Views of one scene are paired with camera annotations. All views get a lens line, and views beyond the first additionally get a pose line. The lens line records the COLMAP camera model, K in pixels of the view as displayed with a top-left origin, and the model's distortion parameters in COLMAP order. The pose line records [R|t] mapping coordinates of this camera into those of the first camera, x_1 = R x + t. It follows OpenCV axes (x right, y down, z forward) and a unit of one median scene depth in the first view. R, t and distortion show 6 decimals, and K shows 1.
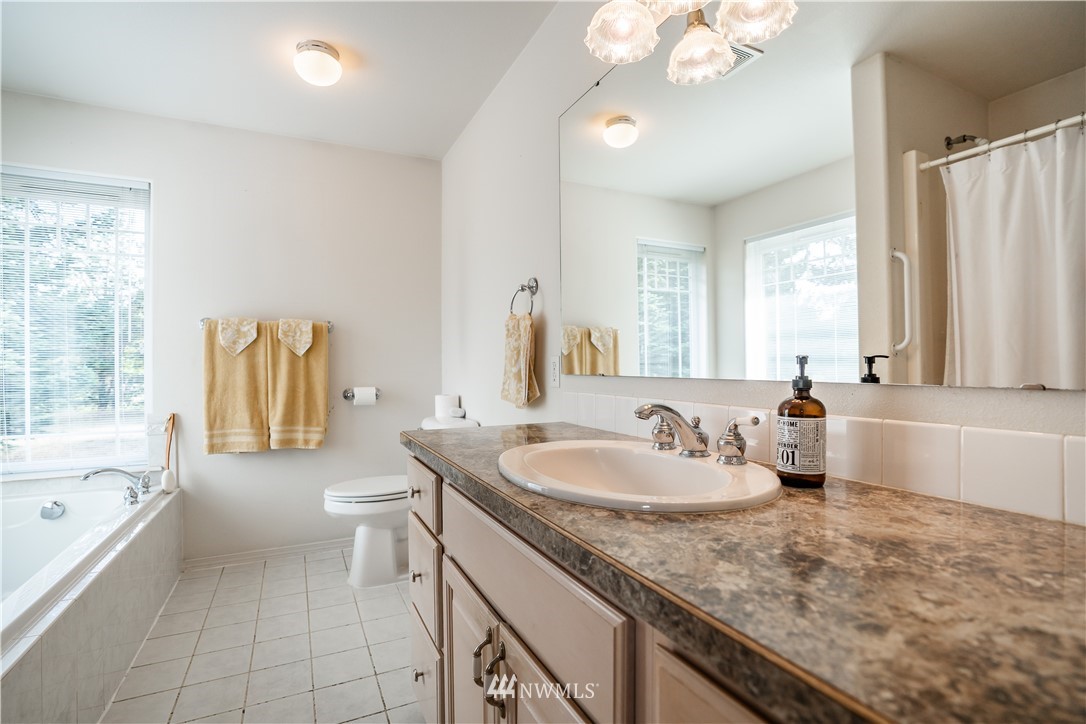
lens RADIAL K [[502.6, 0, 540.6], [0, 502.6, 363.9], [0, 0, 1]] dist [-0.057483, 0.016947]
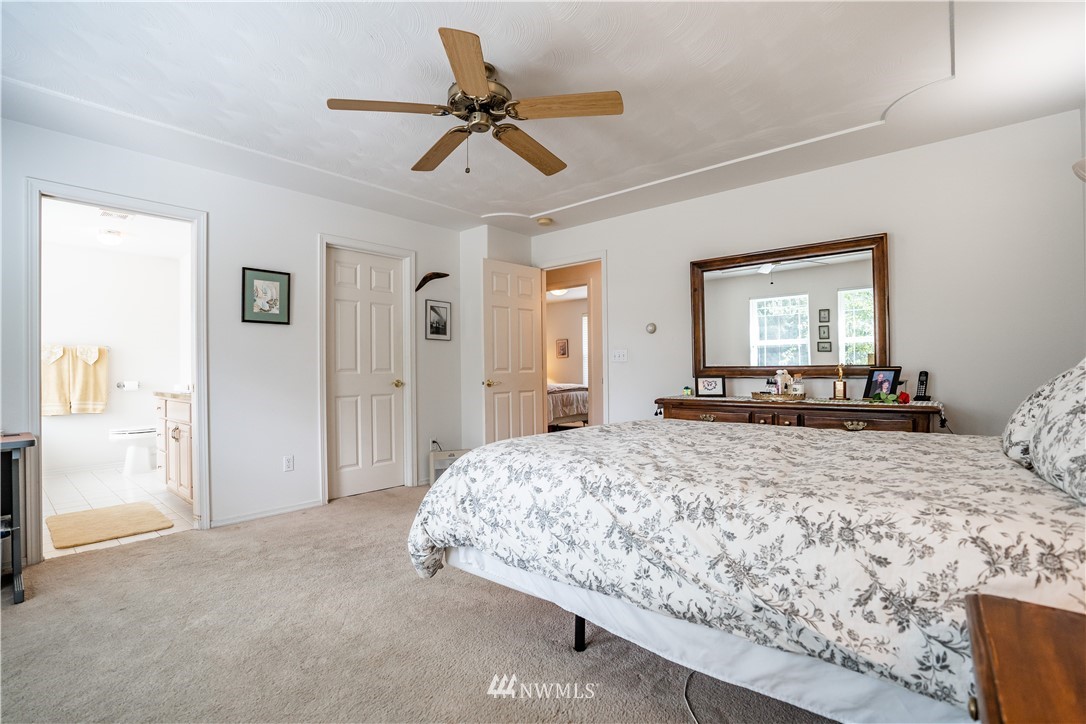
lens RADIAL K [[502.6, 0, 546.4], [0, 502.6, 364.8], [0, 0, 1]] dist [-0.057483, 0.016947]
pose [[0.919193, -0.001365, 0.393804, 0.403160], [0.002904, 0.999990, -0.003312, -0.004389], [-0.393796, 0.004188, 0.919188, -1.428881]]
